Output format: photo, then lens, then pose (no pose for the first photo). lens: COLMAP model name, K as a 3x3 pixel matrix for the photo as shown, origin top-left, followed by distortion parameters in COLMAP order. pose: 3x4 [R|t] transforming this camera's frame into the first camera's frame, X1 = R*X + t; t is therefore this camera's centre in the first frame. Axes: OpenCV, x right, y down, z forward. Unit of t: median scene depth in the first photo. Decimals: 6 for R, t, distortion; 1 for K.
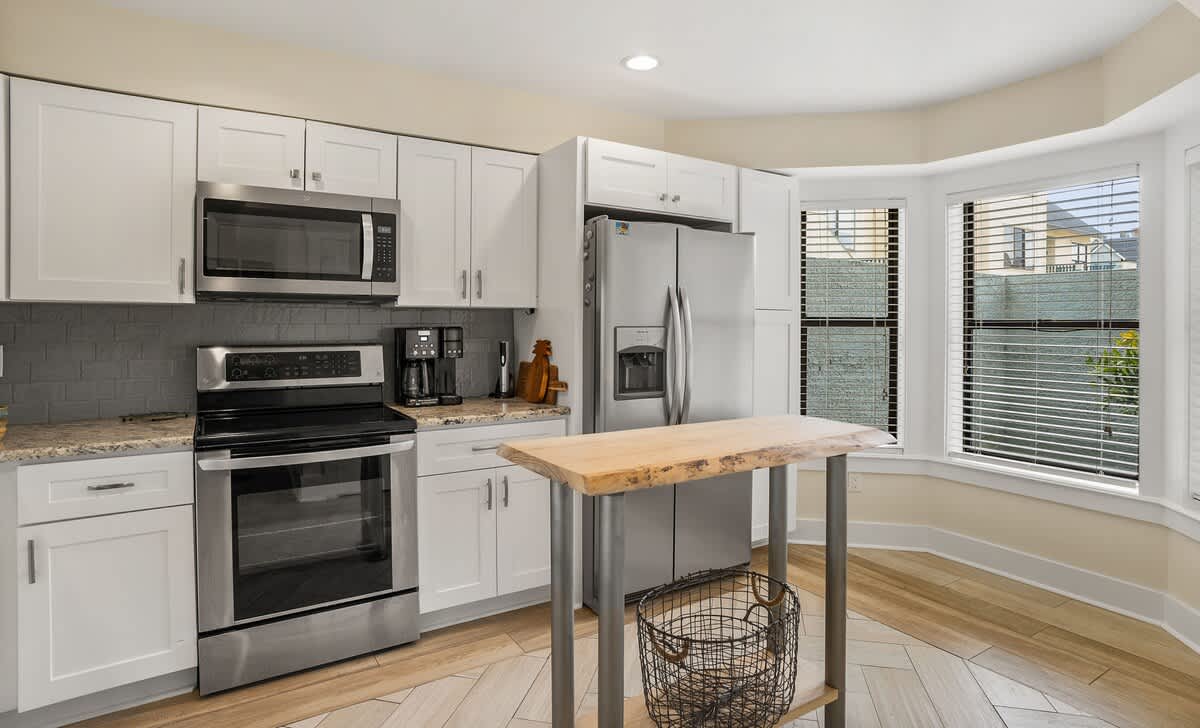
lens RADIAL K [[642.8, 0, 629.1], [0, 642.8, 336.0], [0, 0, 1]] dist [-0.039750, 0.021610]
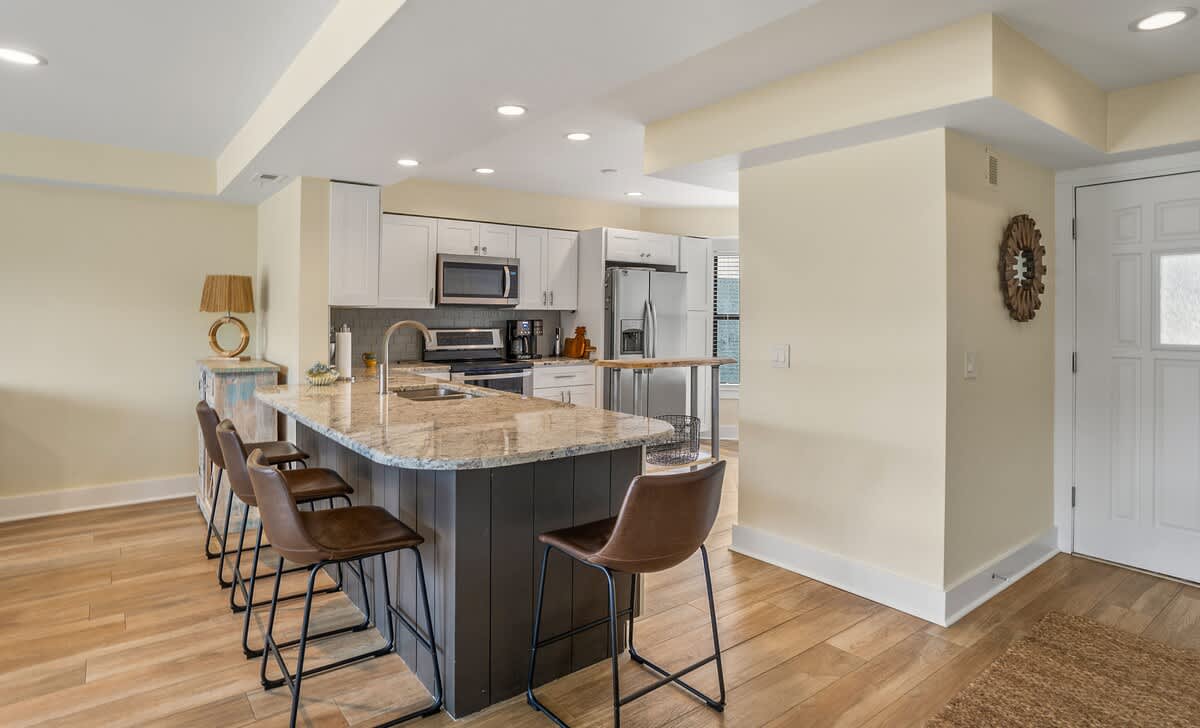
lens RADIAL K [[642.8, 0, 589.2], [0, 642.8, 355.3], [0, 0, 1]] dist [-0.039750, 0.021610]
pose [[0.998968, -0.003170, 0.045309, -0.207837], [0.001547, 0.999357, 0.035815, 0.025480], [-0.045394, -0.035708, 0.998331, -1.021751]]
